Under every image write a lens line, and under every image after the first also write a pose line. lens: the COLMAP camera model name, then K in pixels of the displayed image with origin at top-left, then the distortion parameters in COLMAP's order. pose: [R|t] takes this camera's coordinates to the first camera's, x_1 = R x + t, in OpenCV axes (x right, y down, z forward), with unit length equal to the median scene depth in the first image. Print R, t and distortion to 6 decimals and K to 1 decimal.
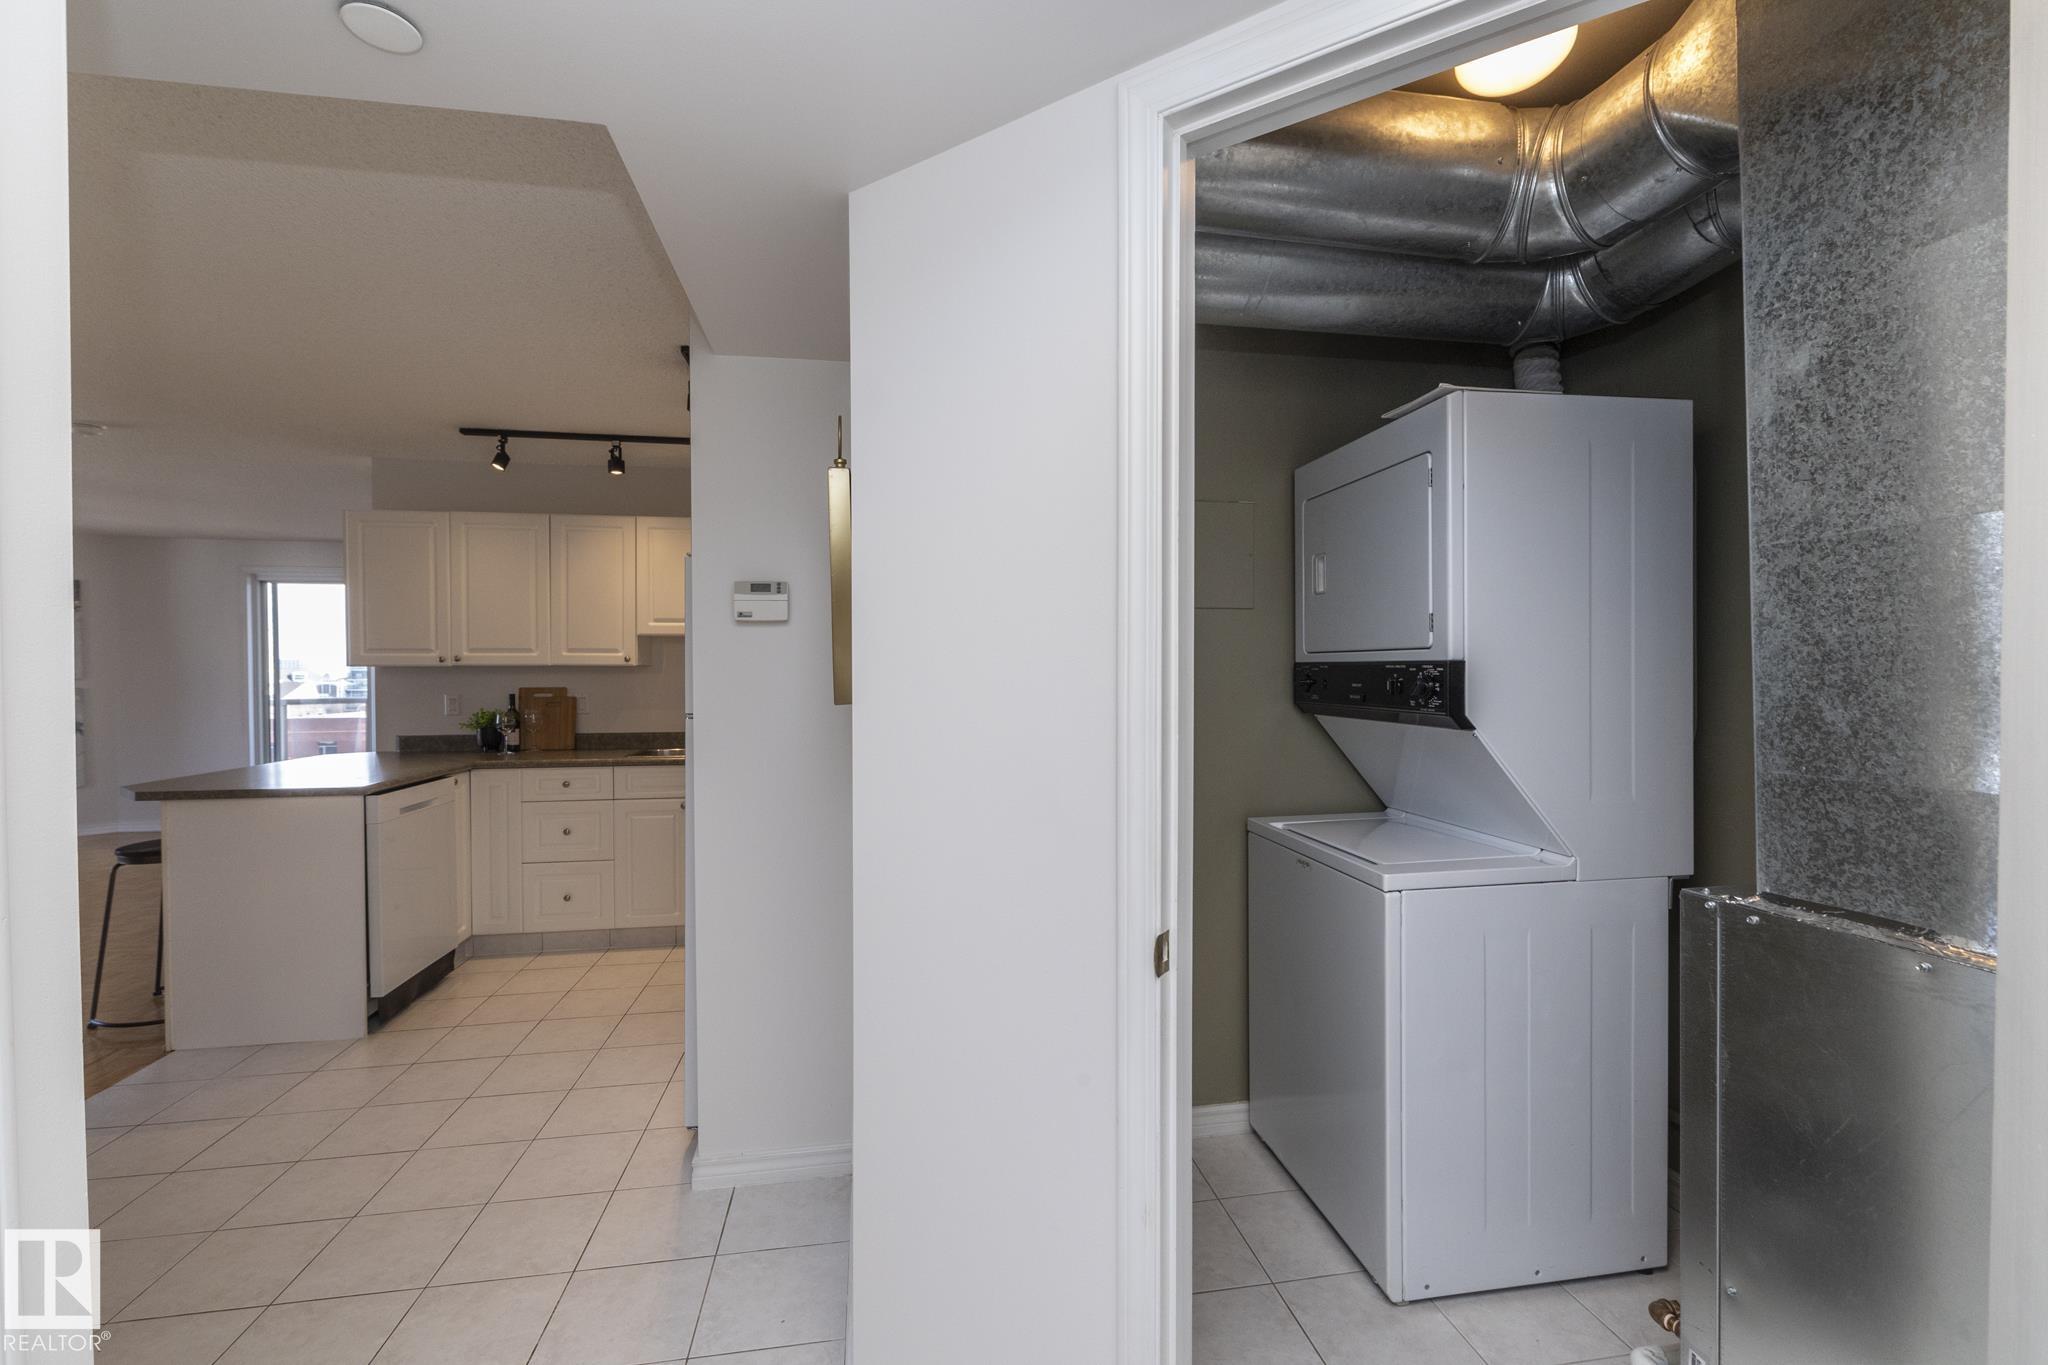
lens RADIAL K [[879.0, 0, 1024.0], [0, 879.0, 682.5], [0, 0, 1]] dist [-0.002652, -0.000368]
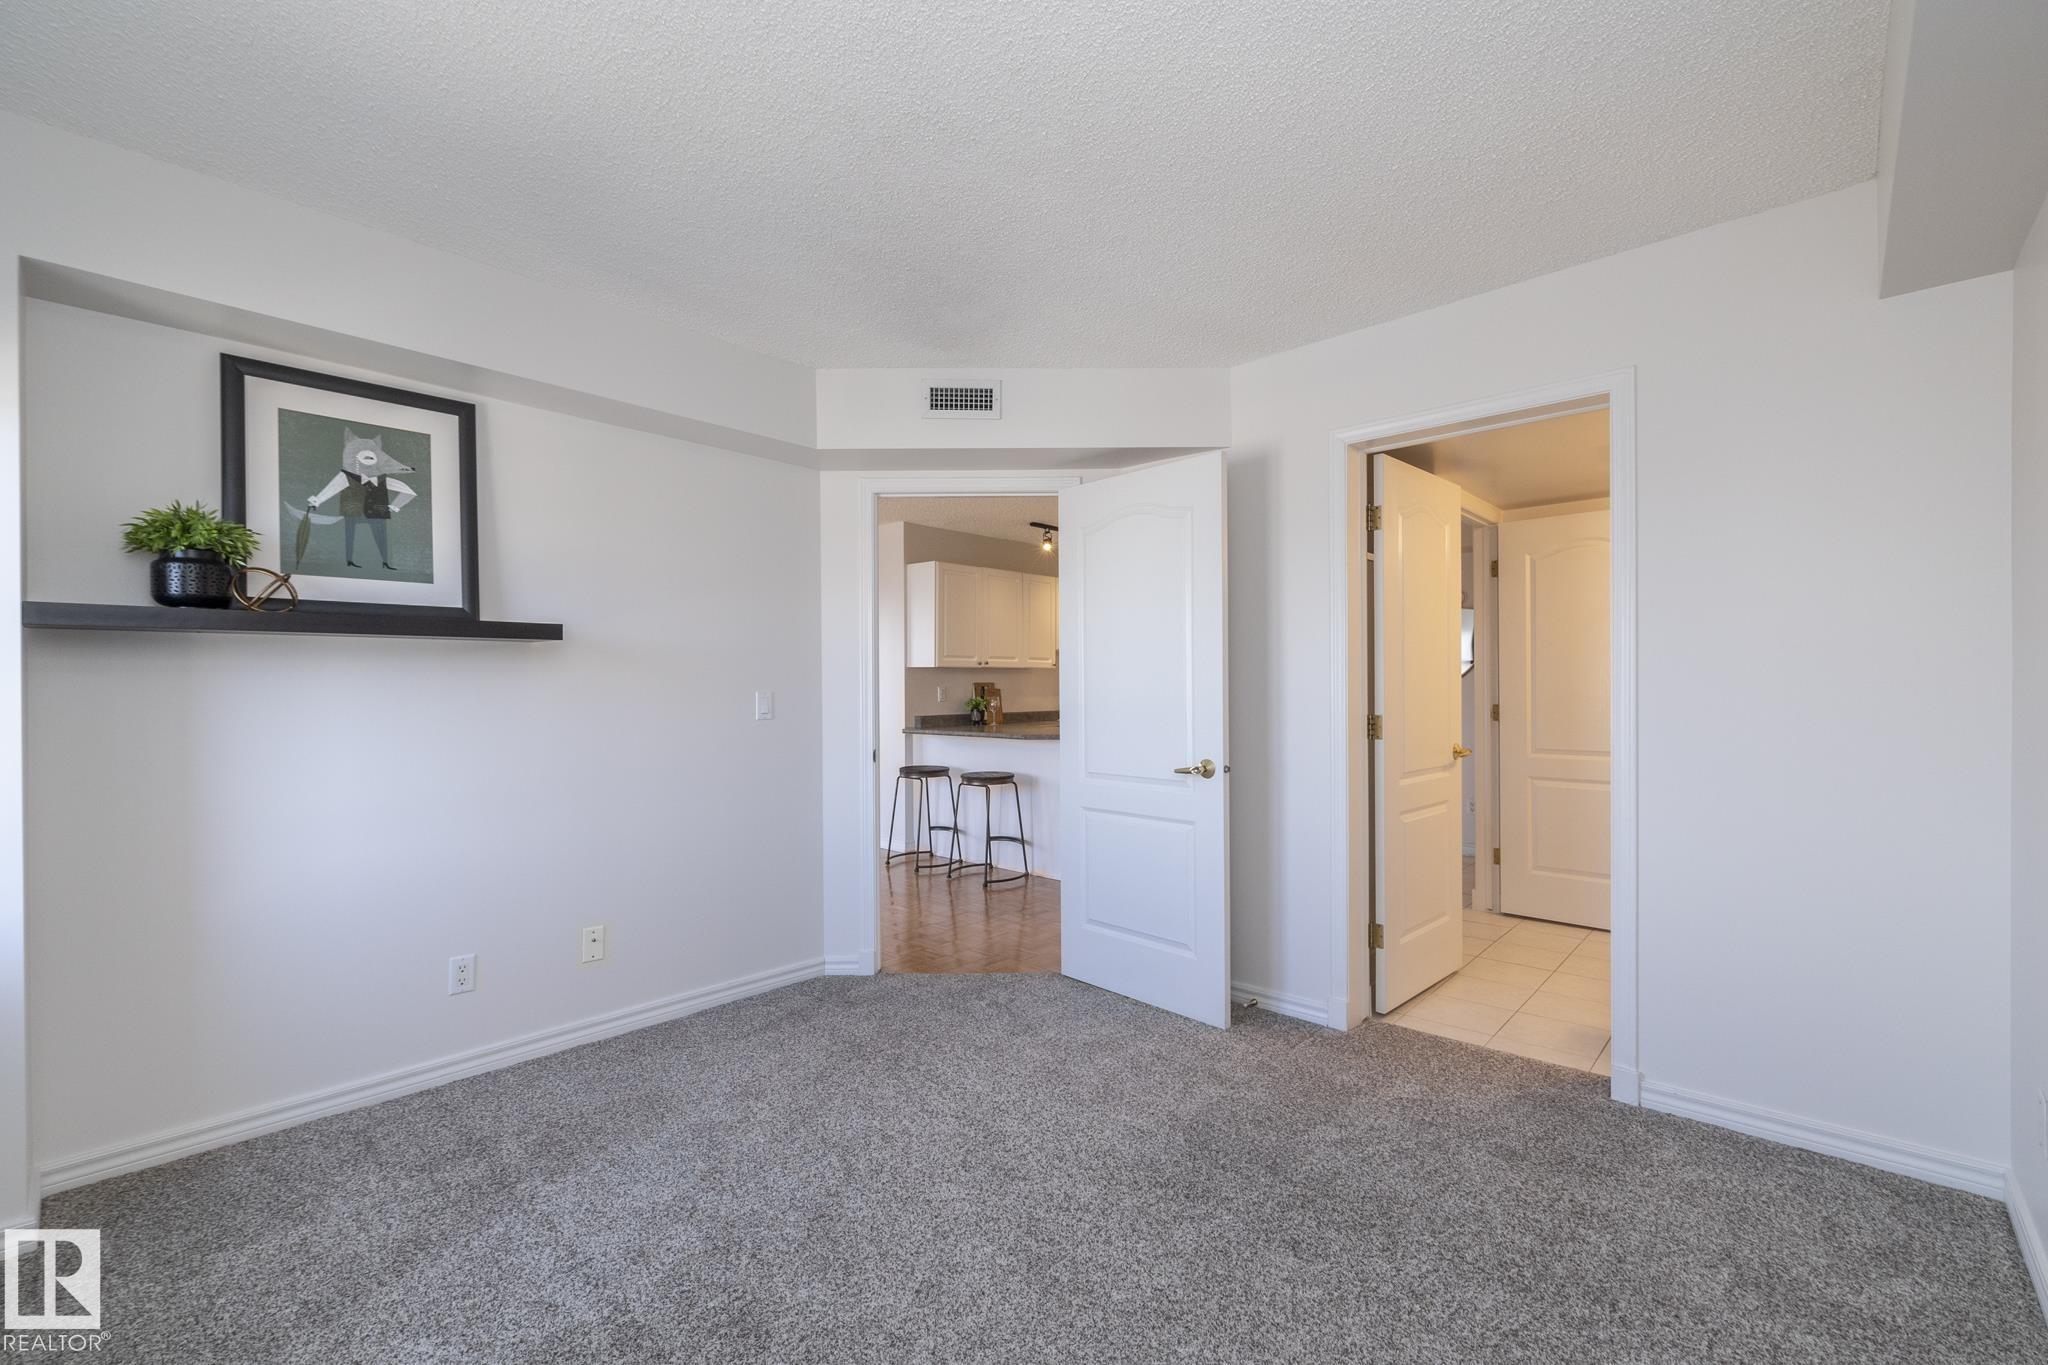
lens RADIAL K [[879.0, 0, 1024.0], [0, 879.0, 682.5], [0, 0, 1]] dist [-0.002652, -0.000368]
pose [[0.795728, -0.001821, 0.605651, -0.945593], [0.006237, 0.999967, -0.005188, 0.009436], [-0.605622, 0.007906, 0.795713, -0.170258]]
